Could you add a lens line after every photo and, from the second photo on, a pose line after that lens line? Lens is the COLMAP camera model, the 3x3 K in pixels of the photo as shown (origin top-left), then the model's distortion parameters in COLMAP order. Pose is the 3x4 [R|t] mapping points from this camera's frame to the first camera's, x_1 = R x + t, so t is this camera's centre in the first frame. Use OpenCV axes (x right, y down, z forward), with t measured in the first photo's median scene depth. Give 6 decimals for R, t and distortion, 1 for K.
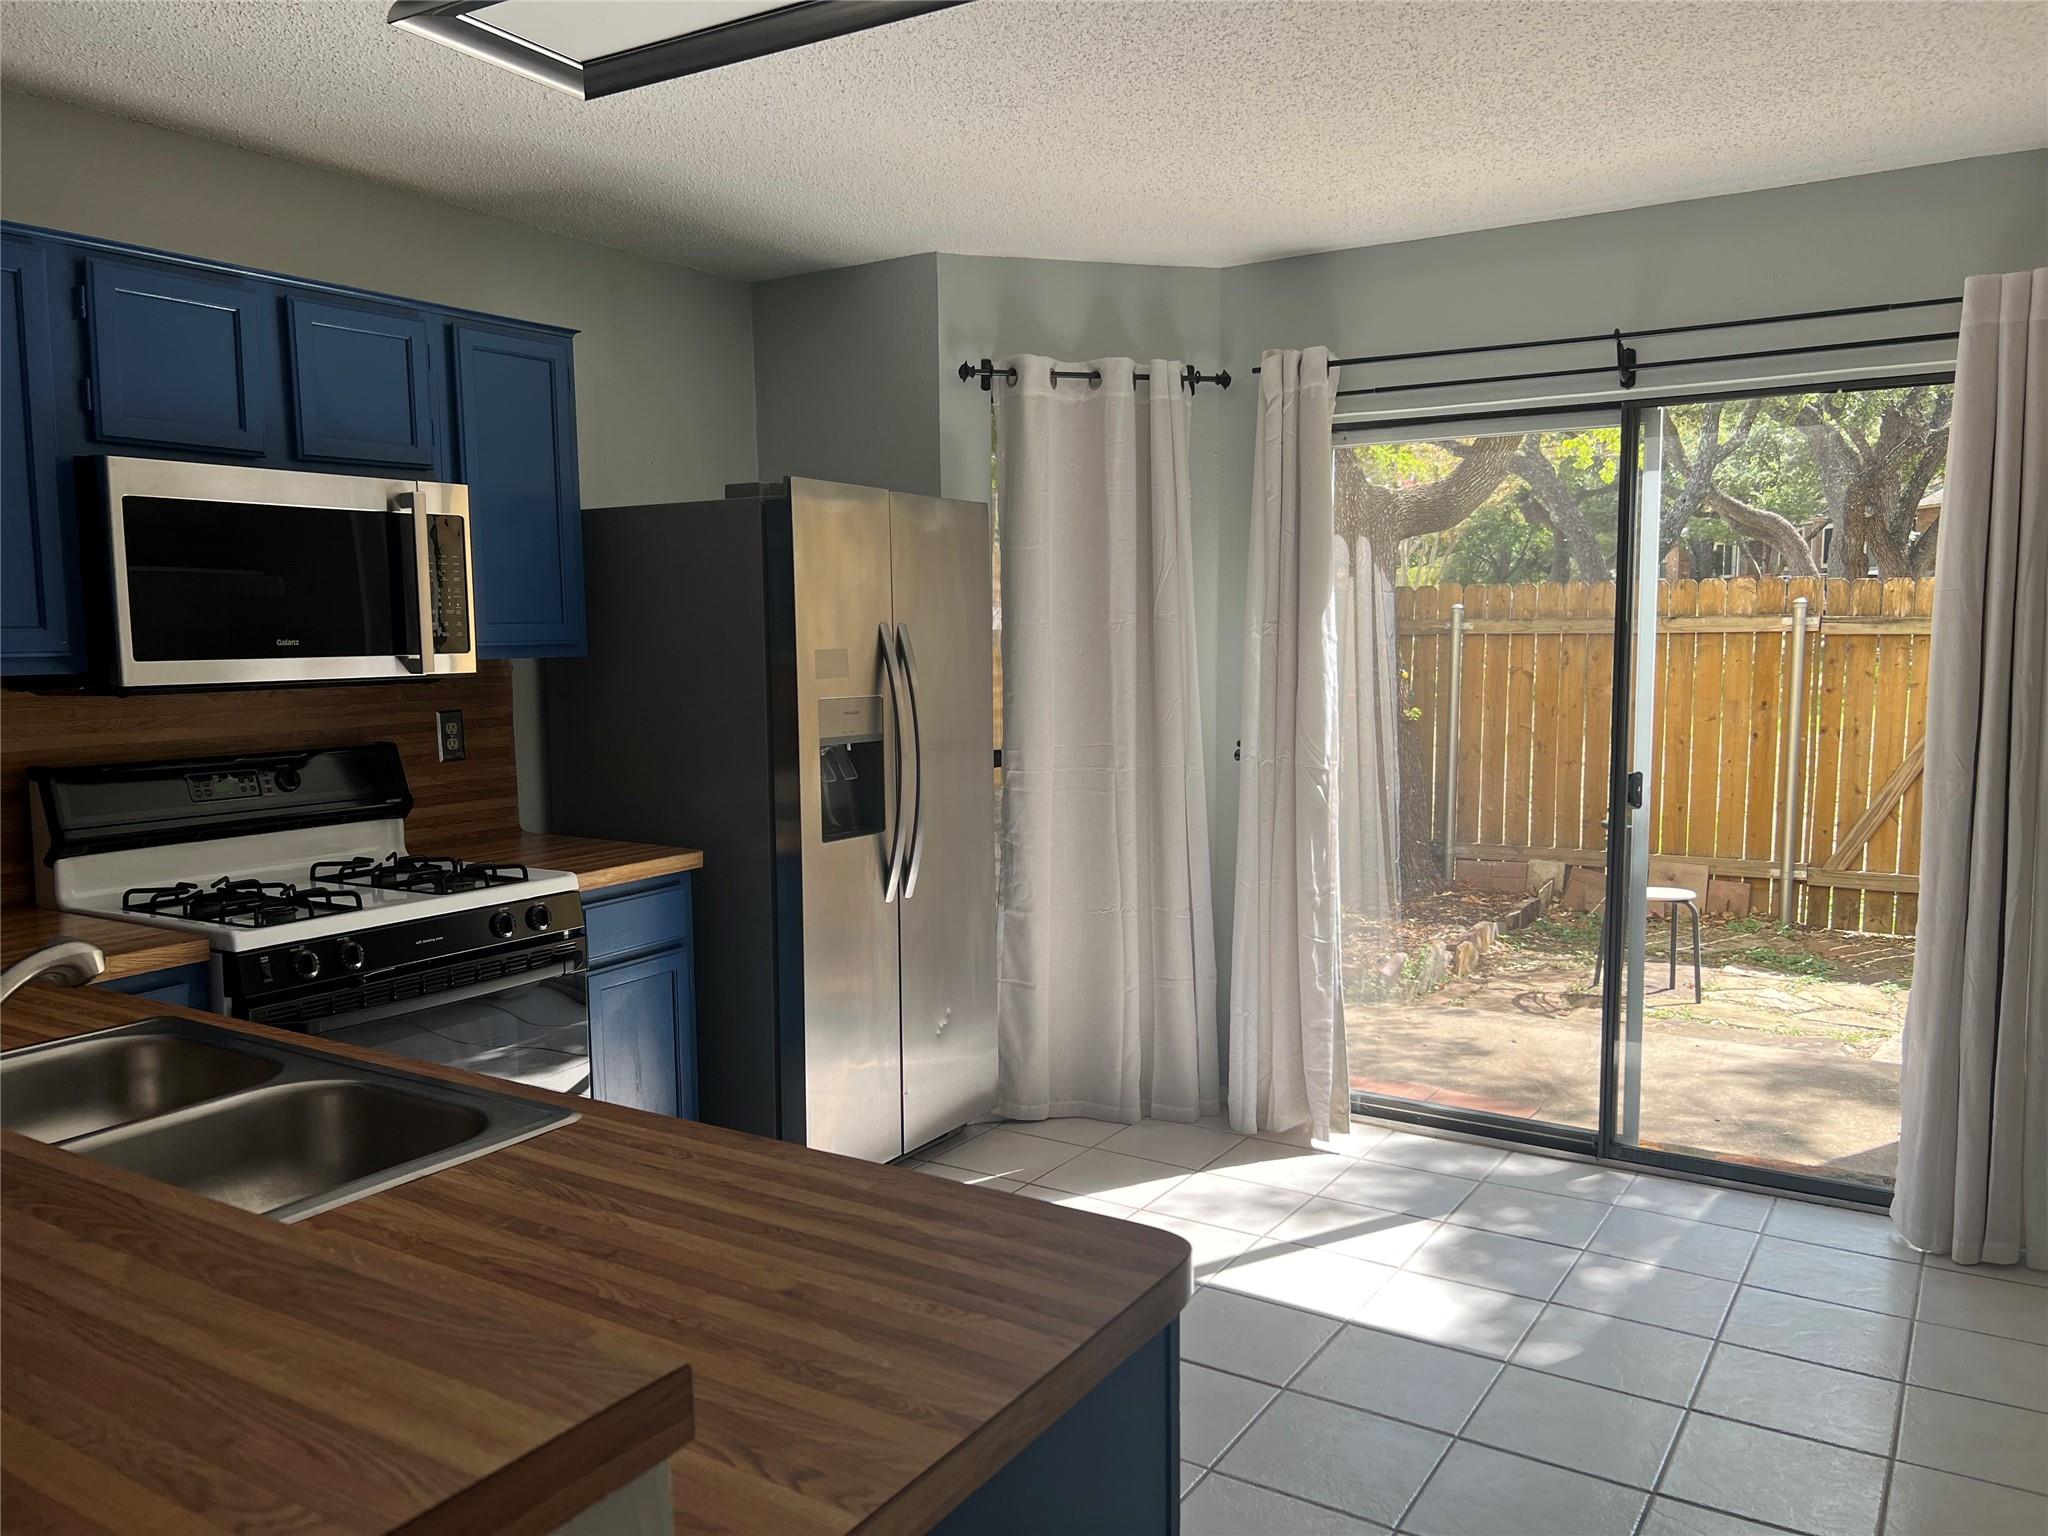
lens RADIAL K [[1538.0, 0, 1007.8], [0, 1538.0, 775.9], [0, 0, 1]] dist [0.033586, -0.026042]
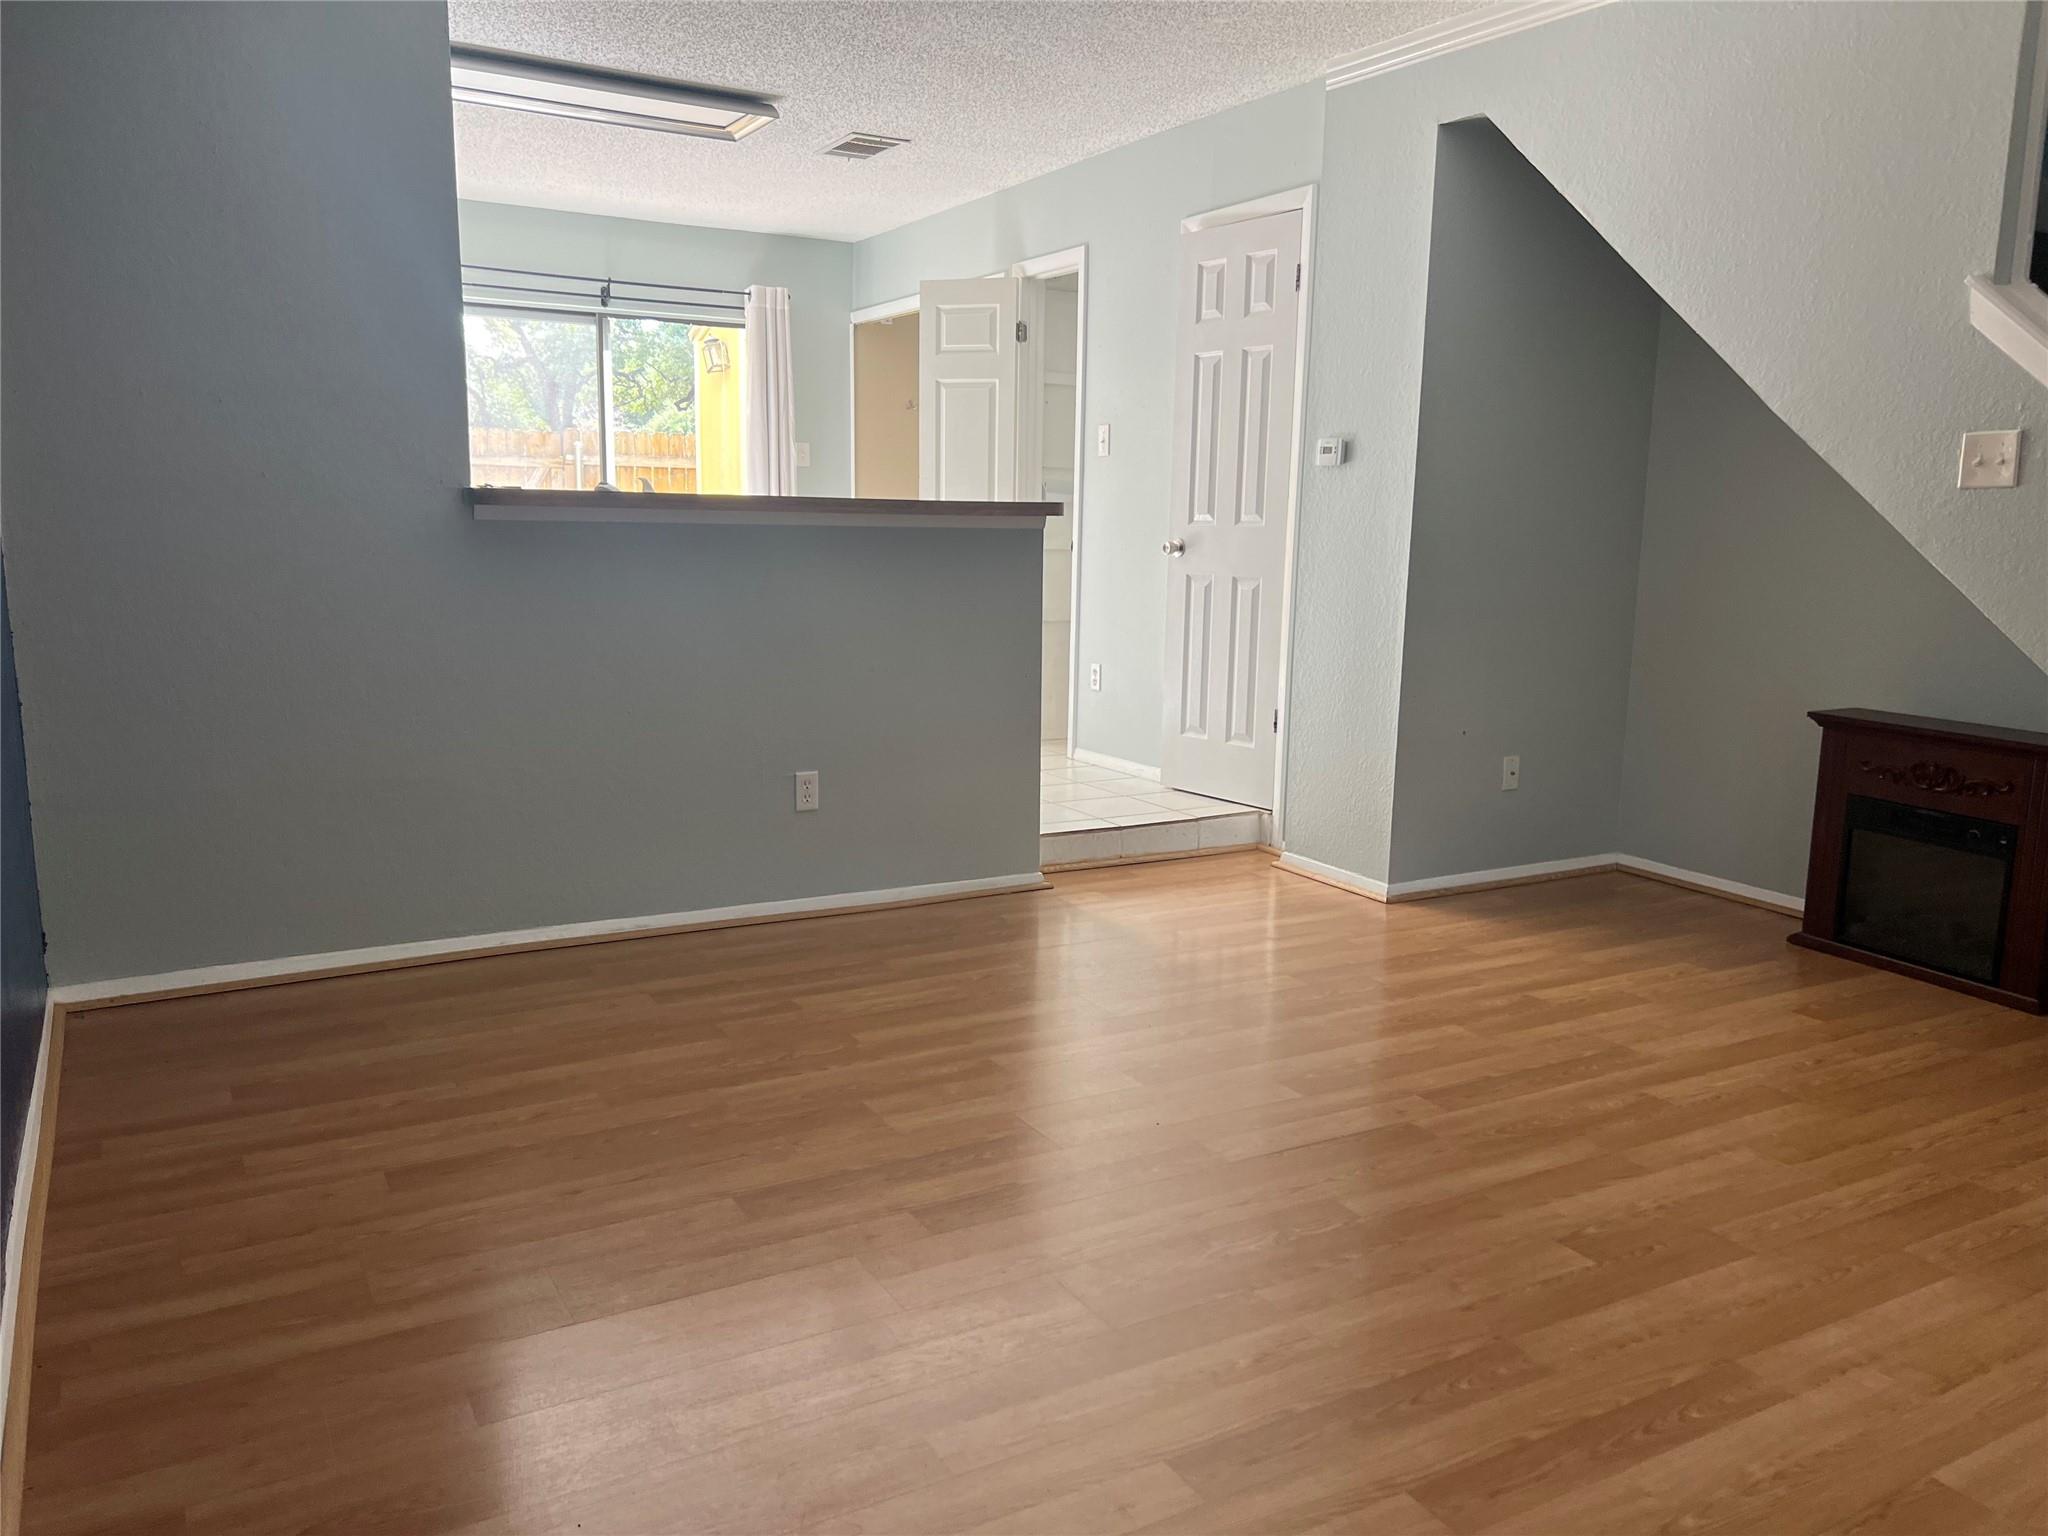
lens RADIAL K [[1538.0, 0, 1027.1], [0, 1538.0, 759.8], [0, 0, 1]] dist [0.033586, -0.026042]
pose [[0.463271, -0.125618, 0.877269, -1.047092], [0.066605, 0.992039, 0.106879, 0.135370], [-0.883710, 0.008917, 0.467950, -0.363751]]
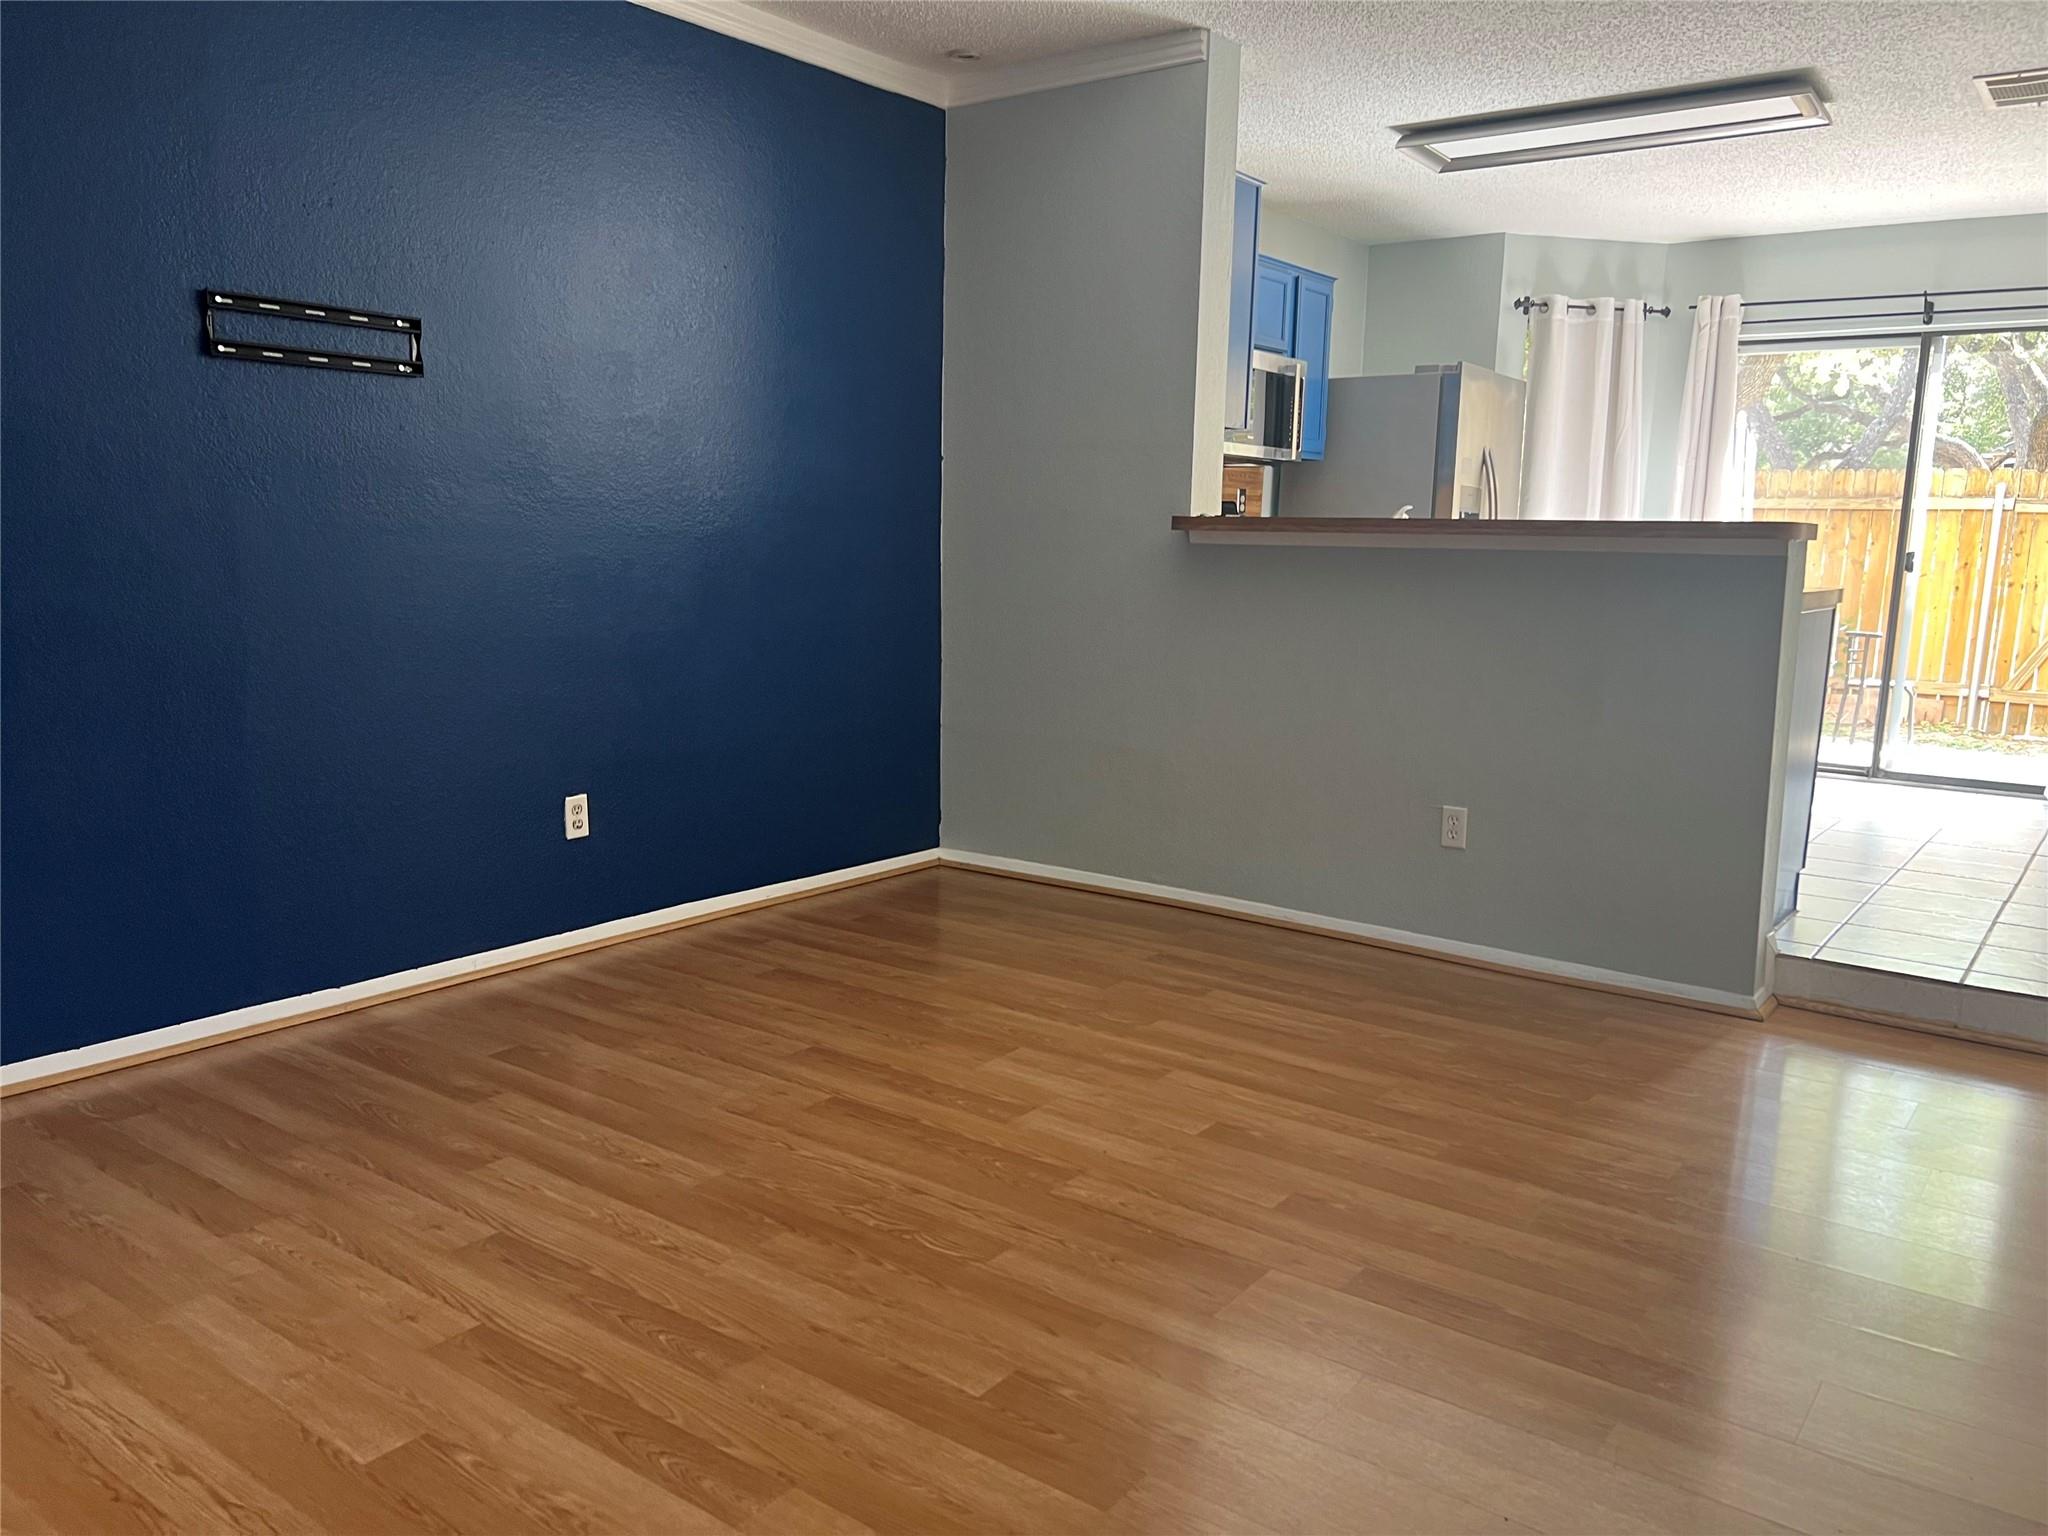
lens RADIAL K [[1538.0, 0, 1038.2], [0, 1538.0, 774.6], [0, 0, 1]] dist [0.033586, -0.026042]
pose [[0.997236, 0.046392, -0.058035, -0.424560], [-0.043139, 0.997492, 0.056112, 0.179290], [0.060493, -0.053453, 0.996736, -0.744770]]
